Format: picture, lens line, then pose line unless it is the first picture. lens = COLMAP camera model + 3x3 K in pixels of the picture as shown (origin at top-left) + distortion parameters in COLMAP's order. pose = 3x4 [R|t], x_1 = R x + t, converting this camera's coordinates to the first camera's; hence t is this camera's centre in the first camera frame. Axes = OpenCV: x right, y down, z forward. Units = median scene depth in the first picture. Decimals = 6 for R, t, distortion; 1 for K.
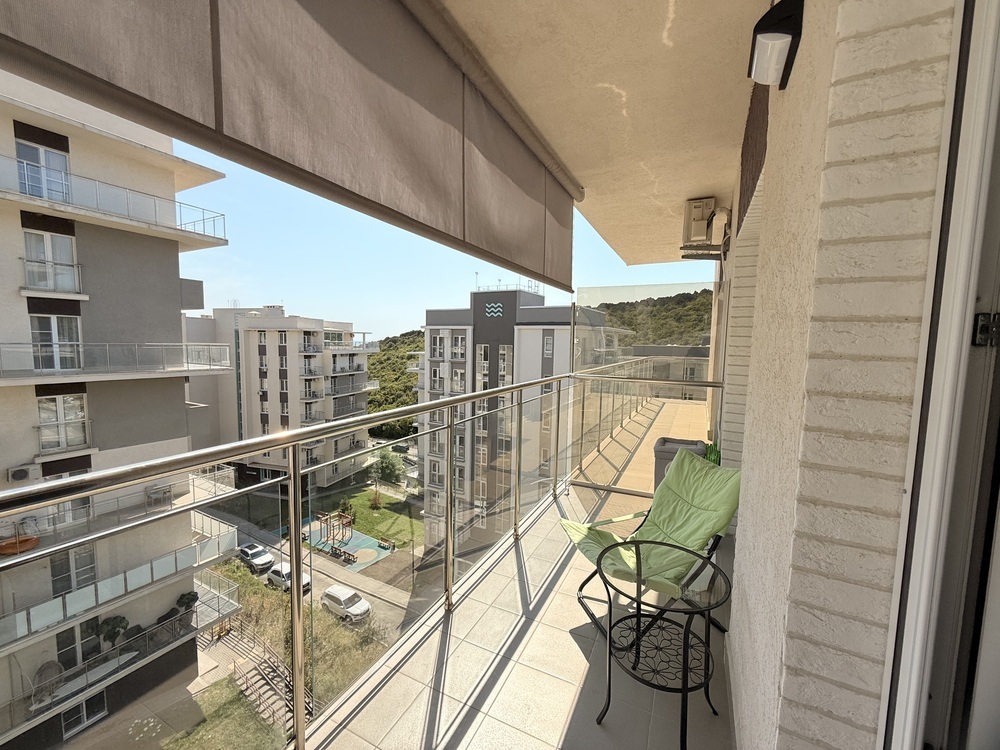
lens RADIAL K [[398.5, 0, 504.7], [0, 398.5, 376.0], [0, 0, 1]] dist [0.000741, -0.000054]
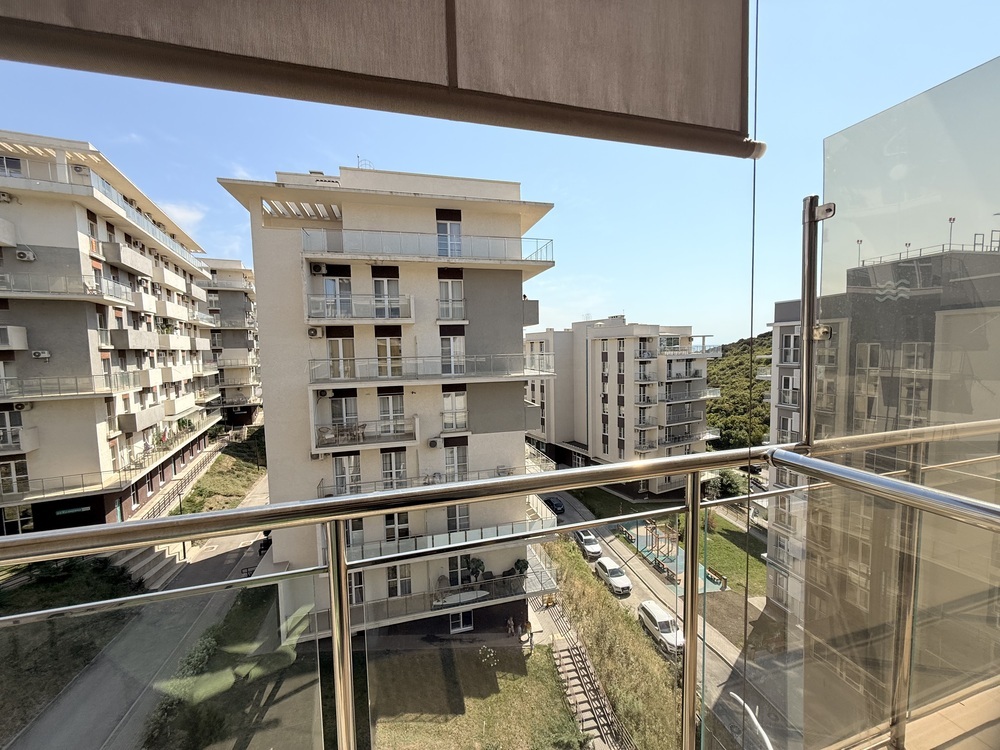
lens RADIAL K [[398.5, 0, 504.7], [0, 398.5, 376.0], [0, 0, 1]] dist [0.000741, -0.000054]
pose [[0.677933, 0.017387, -0.734918, 0.058465], [-0.026248, 0.999655, -0.000563, -0.012908], [0.734655, 0.019672, 0.678155, 0.162140]]
